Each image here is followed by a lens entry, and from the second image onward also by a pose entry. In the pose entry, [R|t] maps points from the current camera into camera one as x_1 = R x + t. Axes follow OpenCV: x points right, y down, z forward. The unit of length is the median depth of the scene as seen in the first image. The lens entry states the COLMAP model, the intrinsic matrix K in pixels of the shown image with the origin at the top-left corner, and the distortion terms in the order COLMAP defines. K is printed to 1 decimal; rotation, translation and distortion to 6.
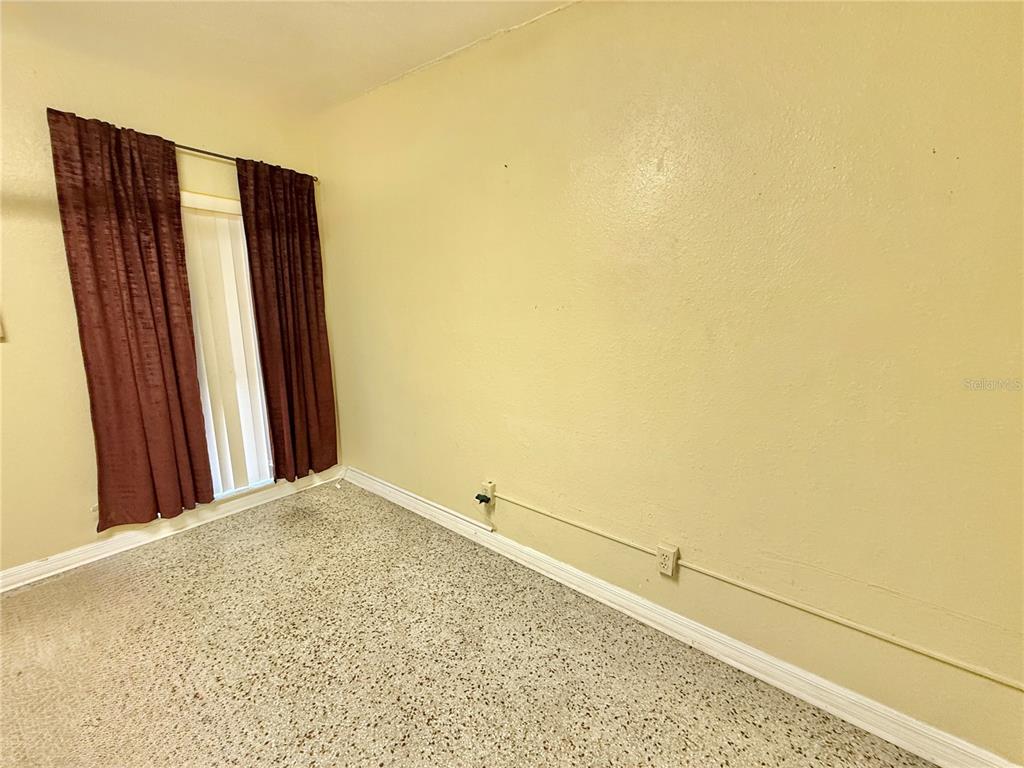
lens RADIAL K [[407.3, 0, 512.6], [0, 407.3, 382.9], [0, 0, 1]] dist [-0.002981, -0.000295]
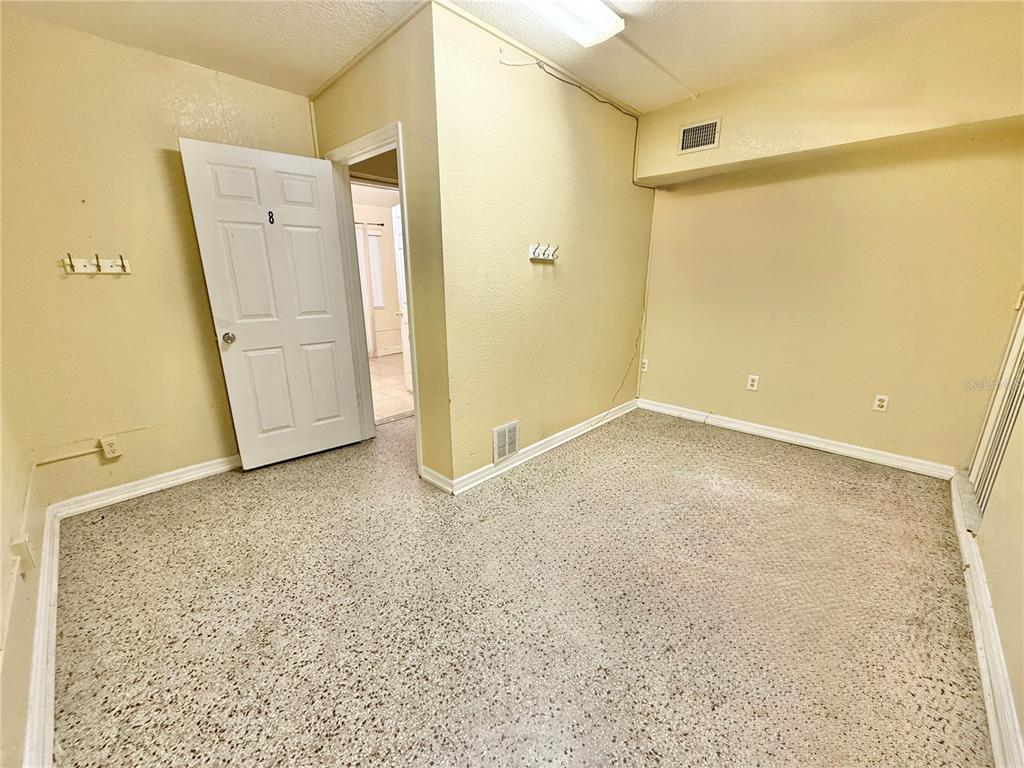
lens RADIAL K [[407.3, 0, 512.0], [0, 407.3, 384.9], [0, 0, 1]] dist [-0.002981, -0.000295]
pose [[-0.995329, -0.032114, 0.091043, -0.756708], [0.011112, 0.898672, 0.438480, -0.269658], [-0.095899, 0.437444, -0.894118, 1.572325]]
